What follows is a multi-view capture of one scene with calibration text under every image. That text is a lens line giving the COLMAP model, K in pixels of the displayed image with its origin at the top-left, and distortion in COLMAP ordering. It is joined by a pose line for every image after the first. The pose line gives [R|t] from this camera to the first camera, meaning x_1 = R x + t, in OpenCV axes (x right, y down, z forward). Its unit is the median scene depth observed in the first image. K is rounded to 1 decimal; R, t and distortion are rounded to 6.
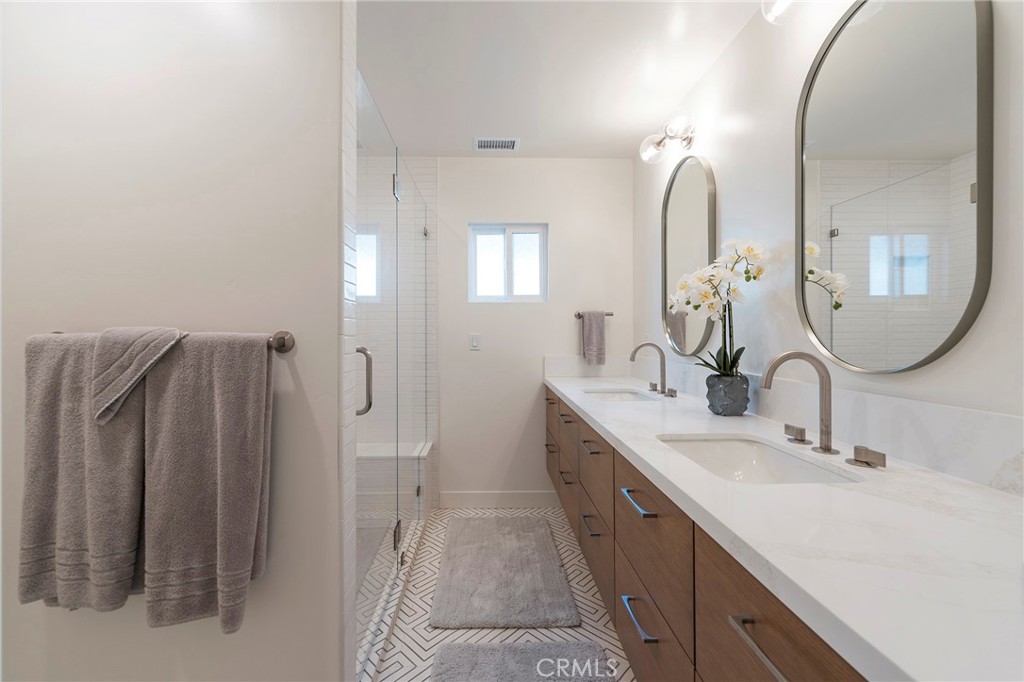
lens RADIAL K [[417.0, 0, 515.1], [0, 417.0, 351.3], [0, 0, 1]] dist [-0.001393, -0.000192]
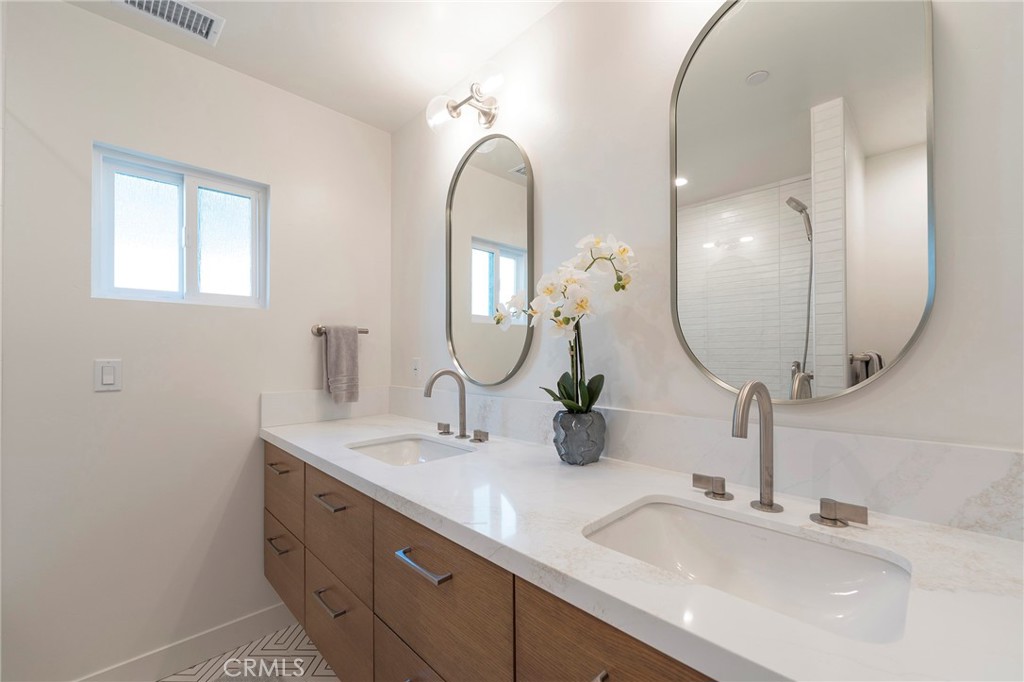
lens RADIAL K [[417.0, 0, 515.1], [0, 417.0, 351.3], [0, 0, 1]] dist [-0.001393, -0.000192]
pose [[0.757730, 0.004651, 0.652551, -0.051311], [0.032054, 0.998502, -0.044337, -0.013586], [-0.651780, 0.054512, 0.756446, 0.286604]]
